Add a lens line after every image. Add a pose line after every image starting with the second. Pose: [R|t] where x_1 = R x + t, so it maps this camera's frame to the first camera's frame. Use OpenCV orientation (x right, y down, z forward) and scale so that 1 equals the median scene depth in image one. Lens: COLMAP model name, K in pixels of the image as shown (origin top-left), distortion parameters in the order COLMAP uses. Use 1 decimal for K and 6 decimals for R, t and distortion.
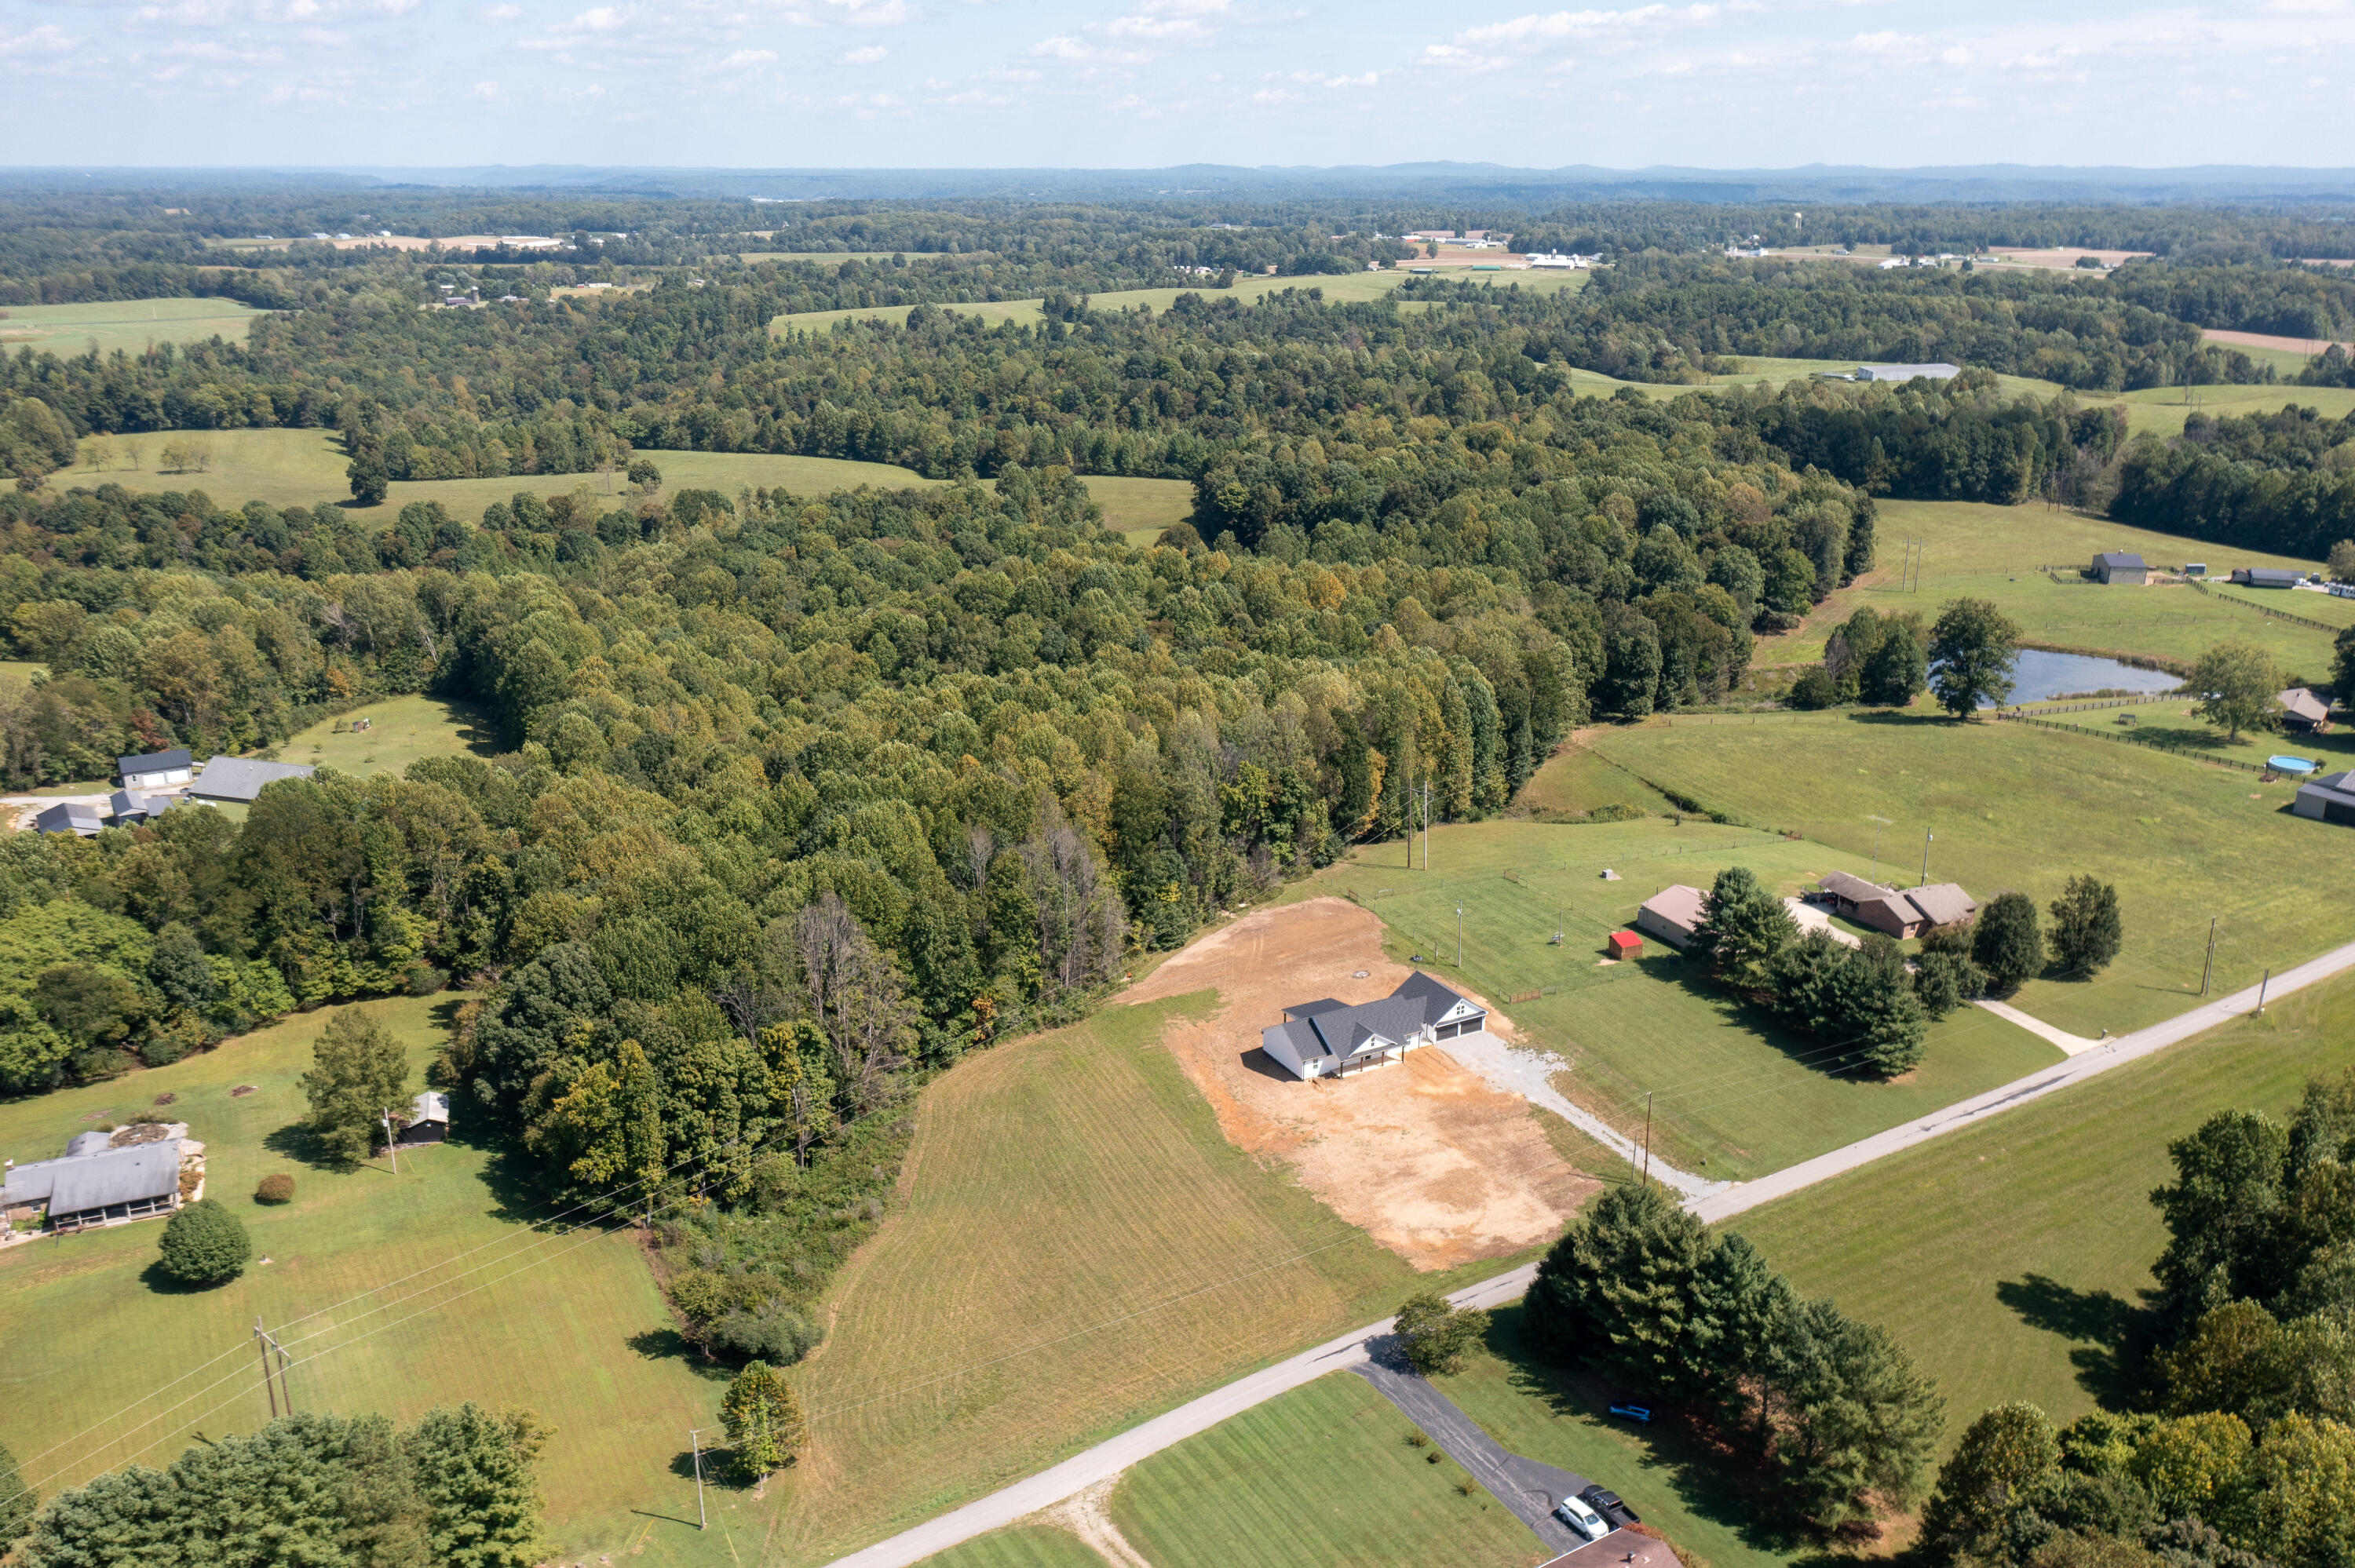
lens RADIAL K [[1871.6, 0, 1173.7], [0, 1871.6, 778.4], [0, 0, 1]] dist [-0.003759, 0.008998]
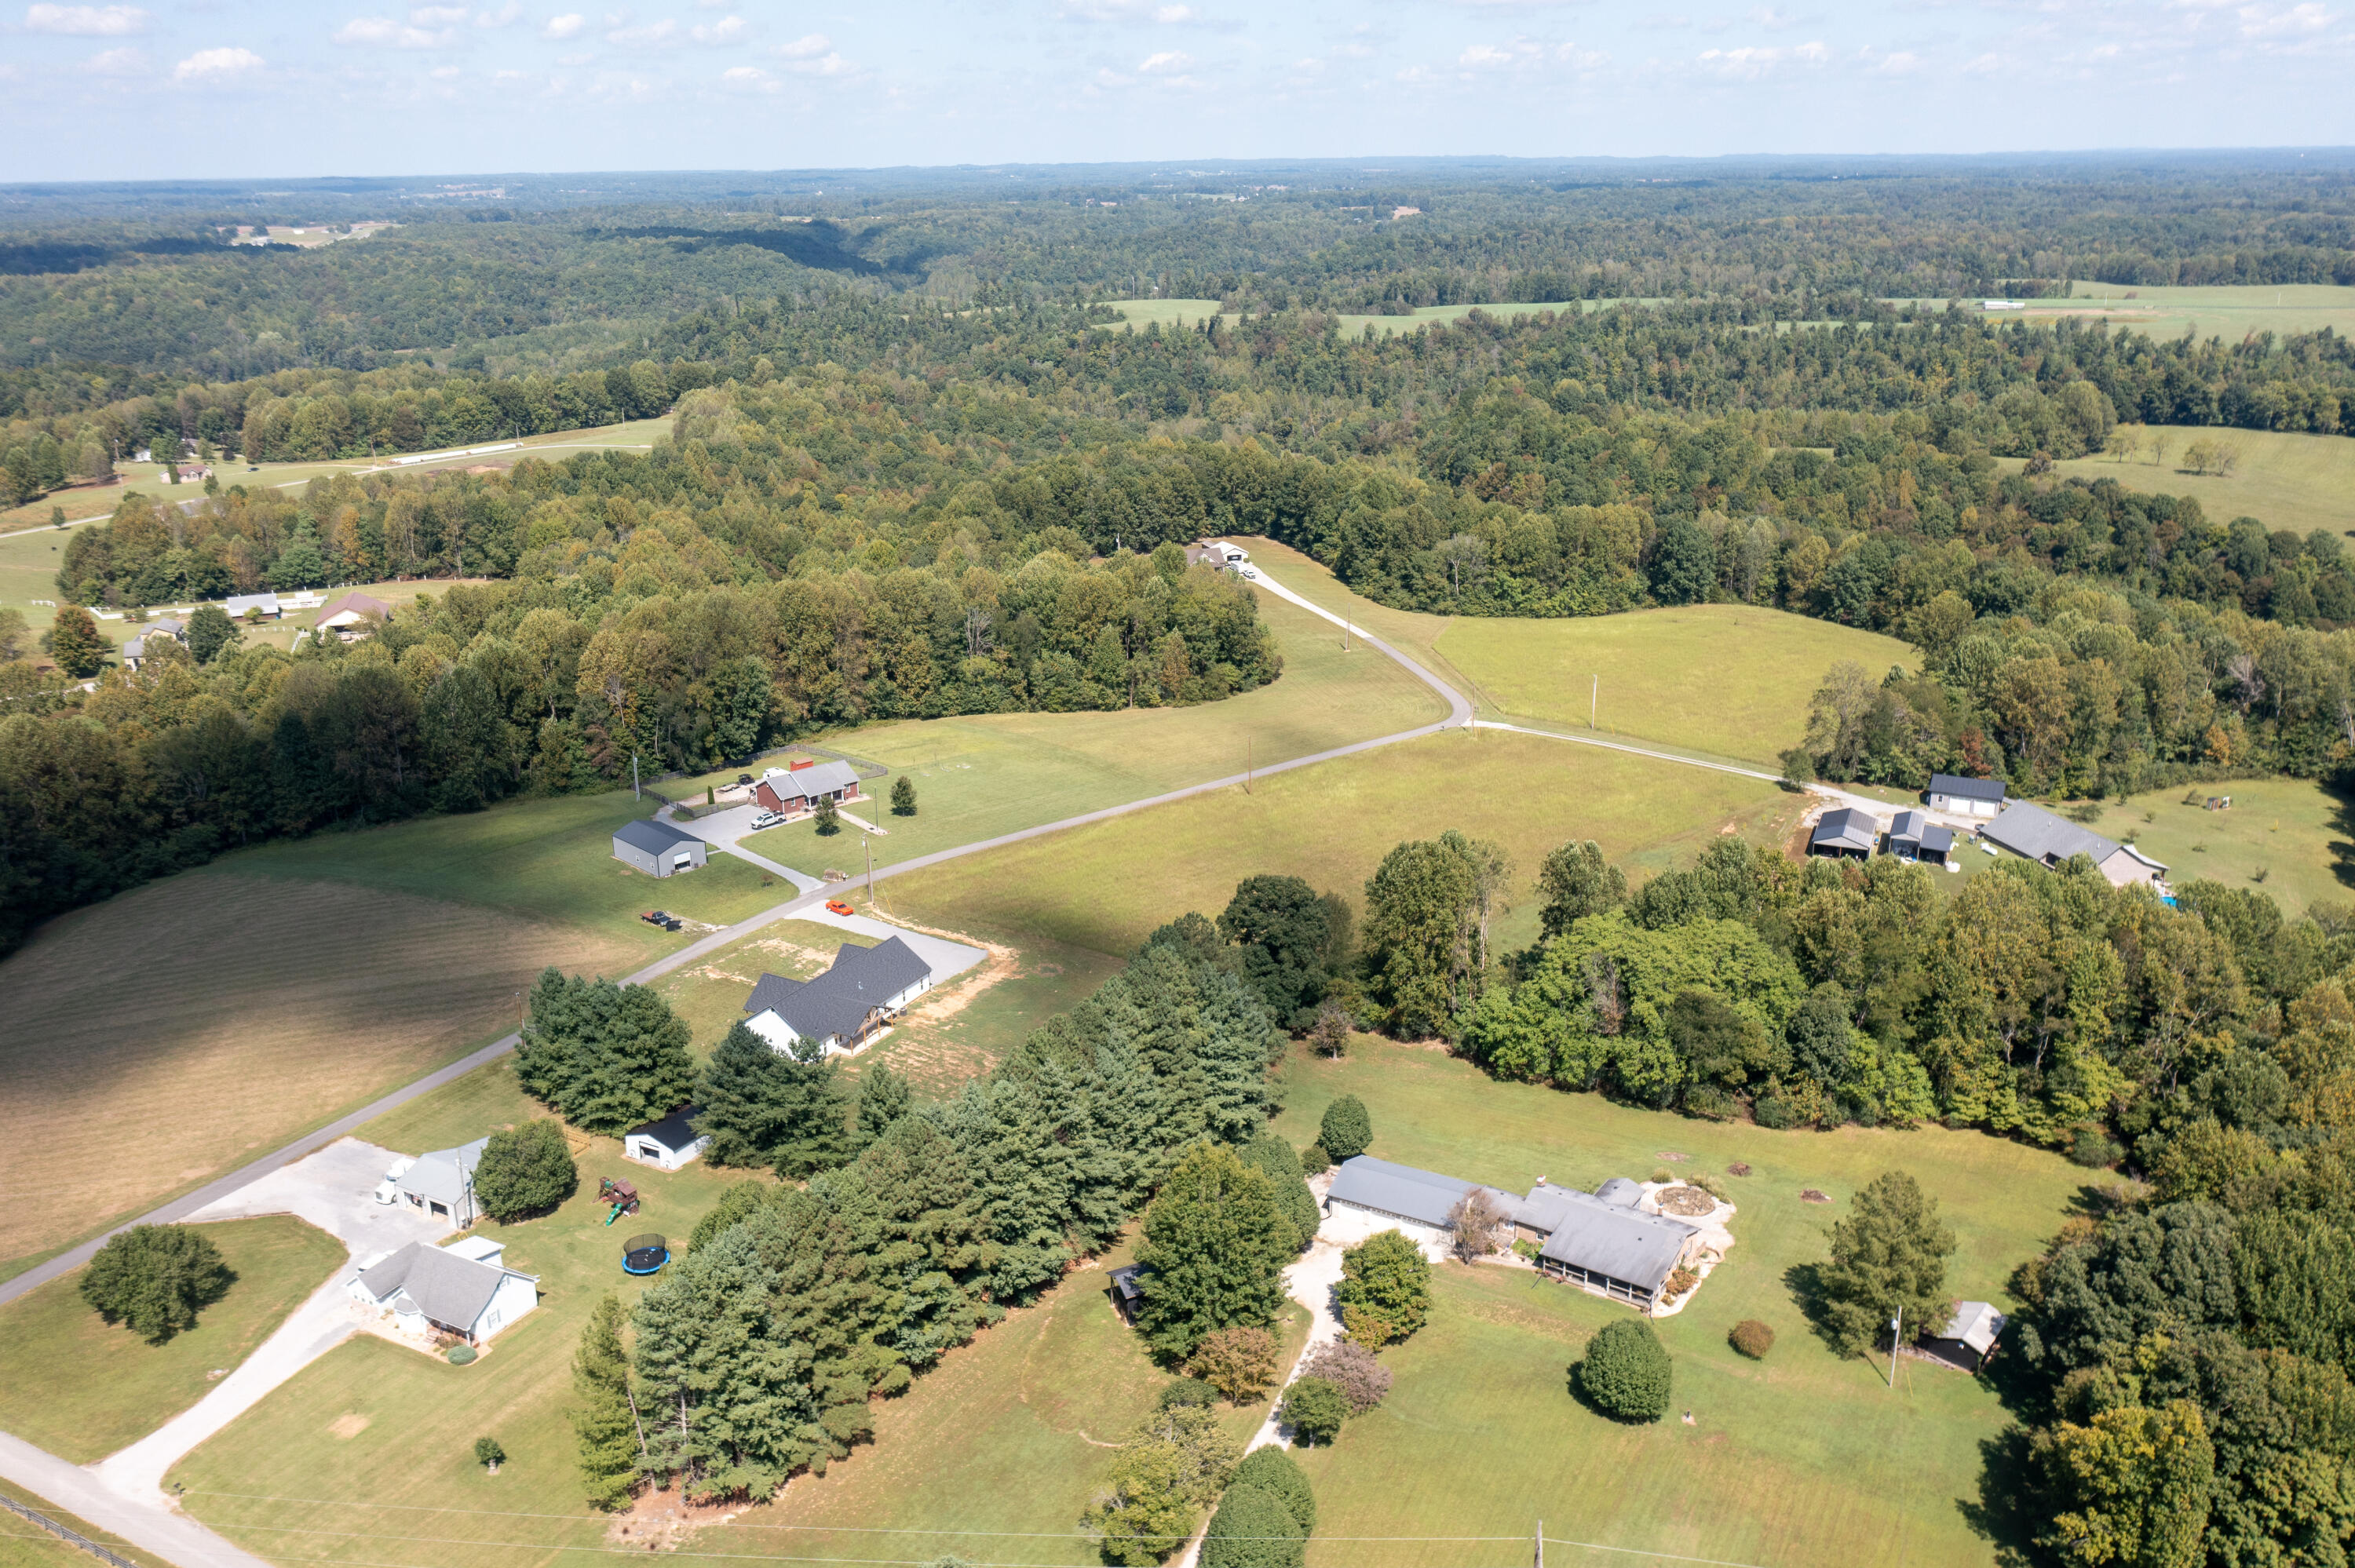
lens RADIAL K [[1881.9, 0, 1175.4], [0, 1881.9, 793.8], [0, 0, 1]] dist [0.000604, -0.014808]
pose [[0.520466, 0.260466, -0.813187, 0.011323], [-0.247512, 0.957473, 0.148266, -0.051294], [0.817223, 0.124106, 0.562801, 0.169775]]
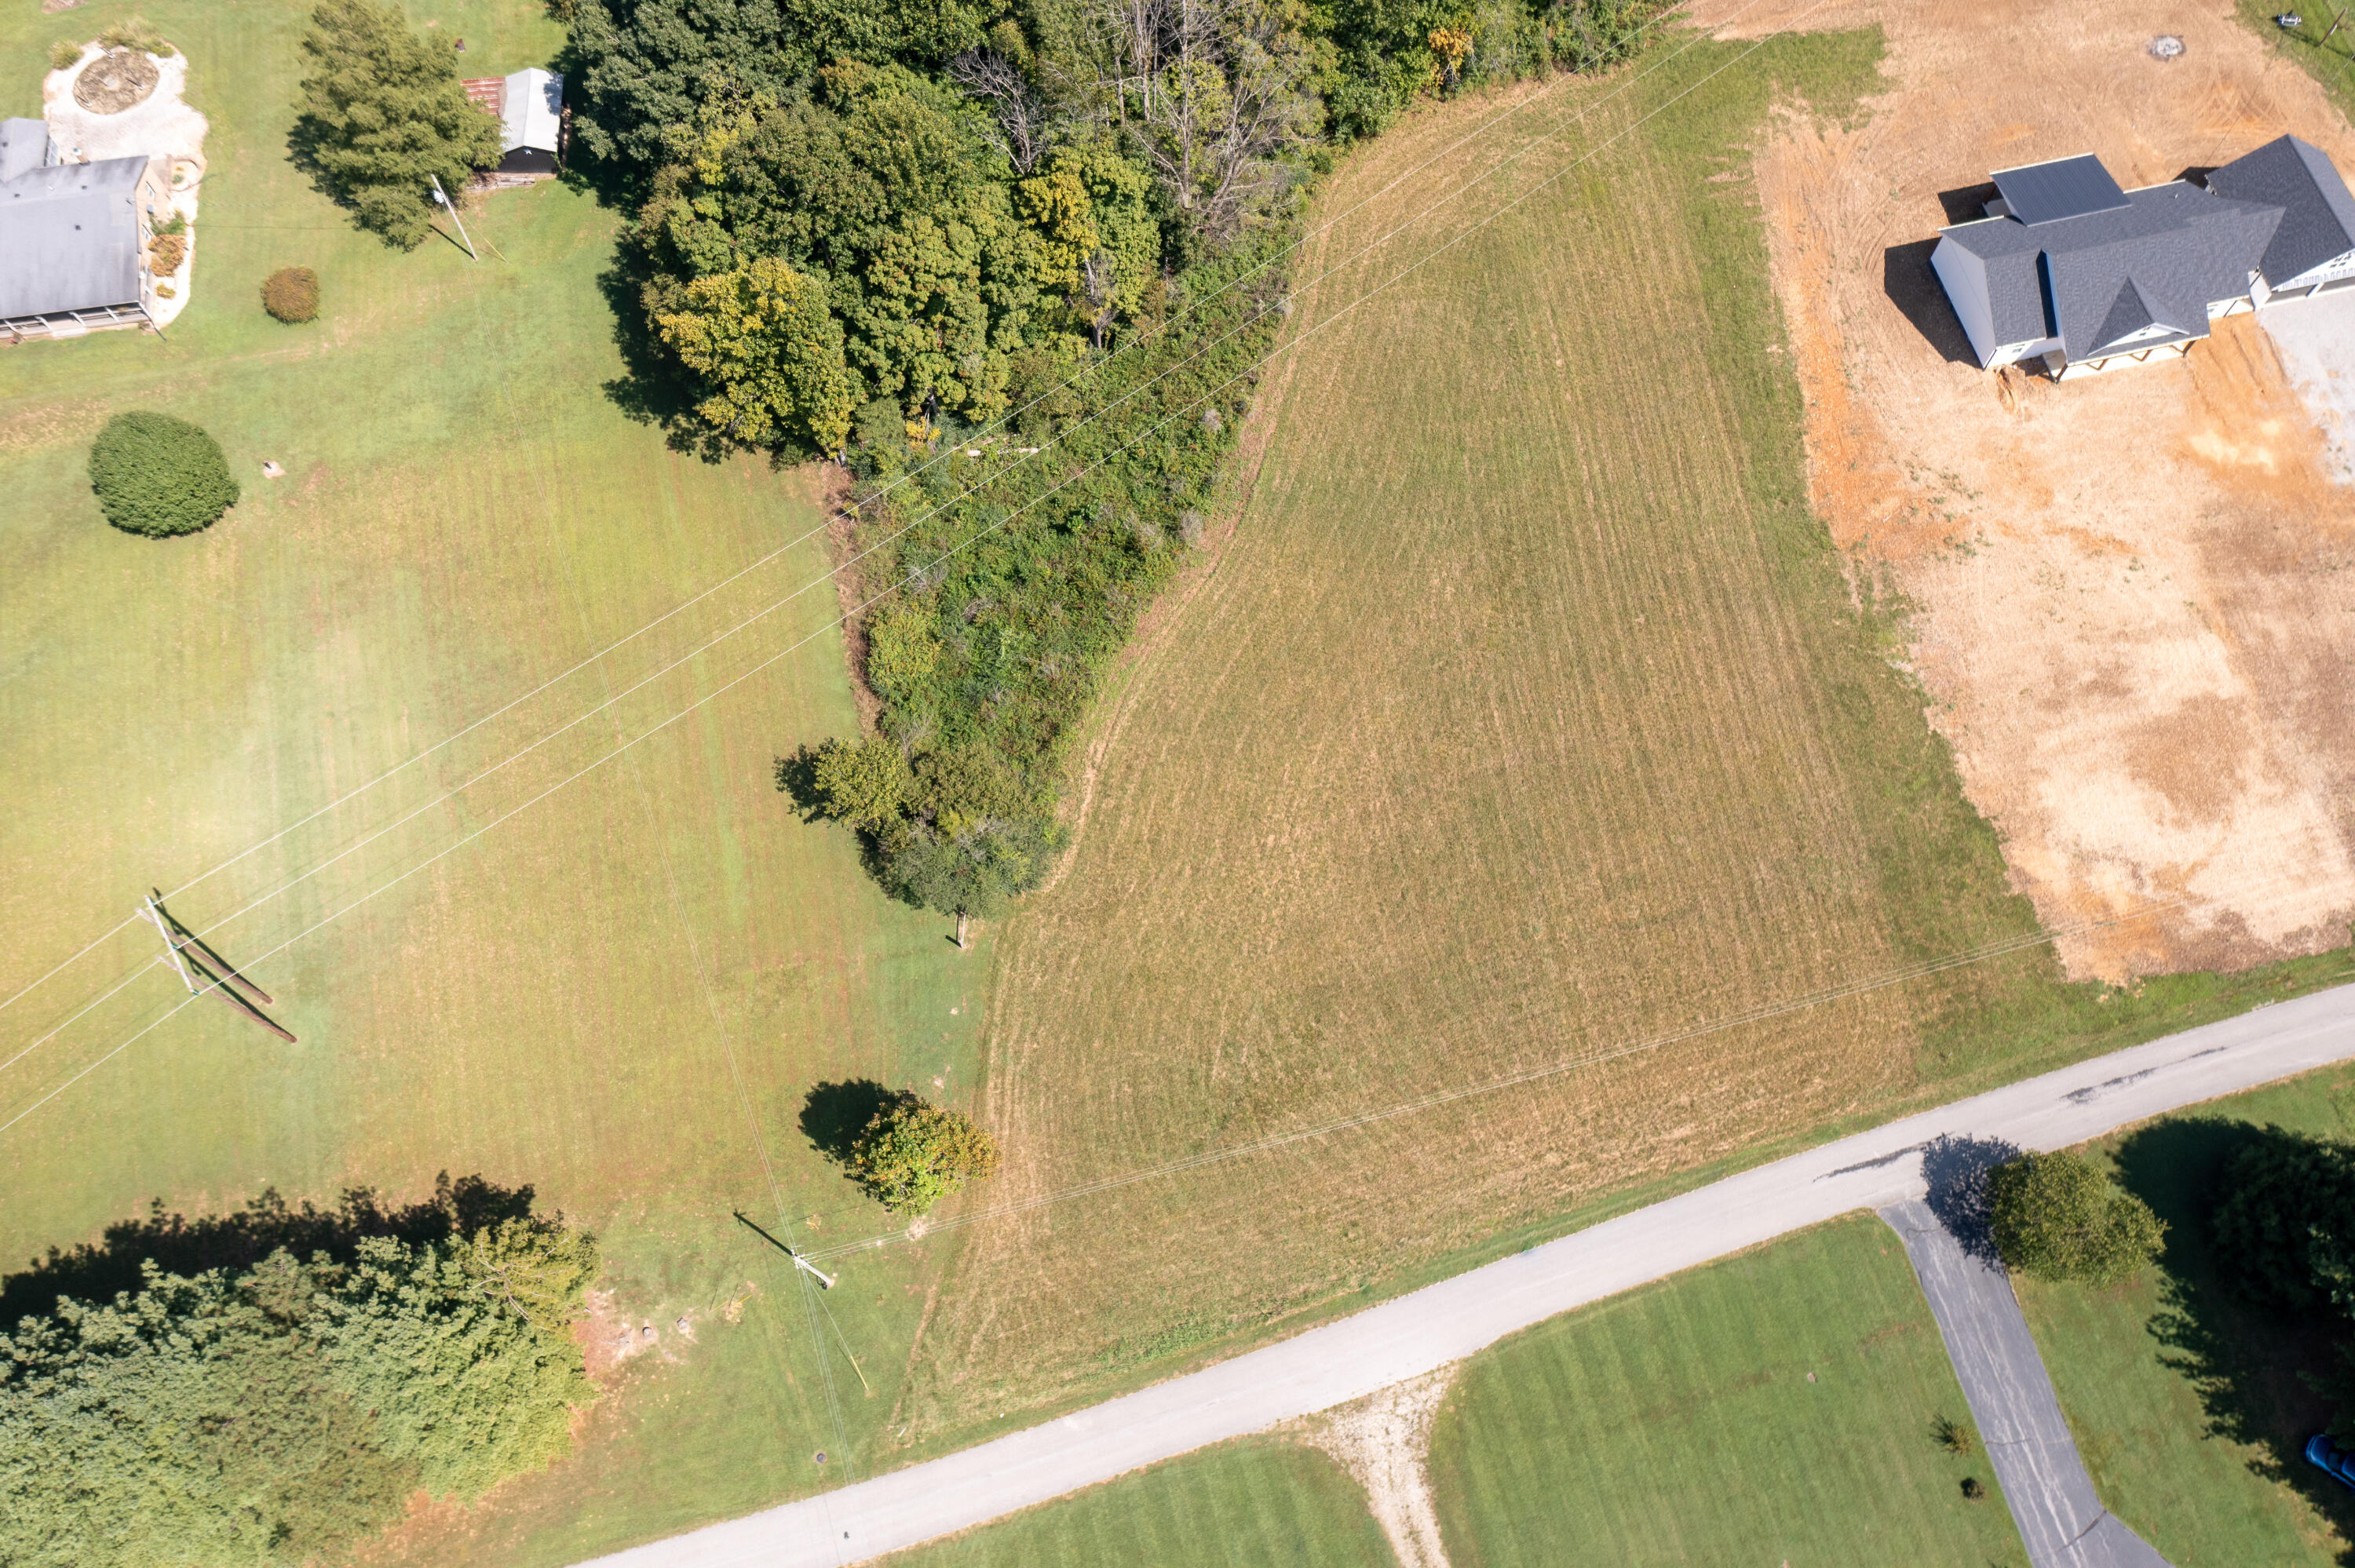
lens RADIAL K [[1893.5, 0, 1182.8], [0, 1893.5, 773.0], [0, 0, 1]] dist [-0.009795, 0.003253]
pose [[0.963681, 0.237394, -0.122323, -0.042822], [-0.066775, 0.657690, 0.750323, -0.112564], [0.258573, -0.714904, 0.649656, 0.342312]]
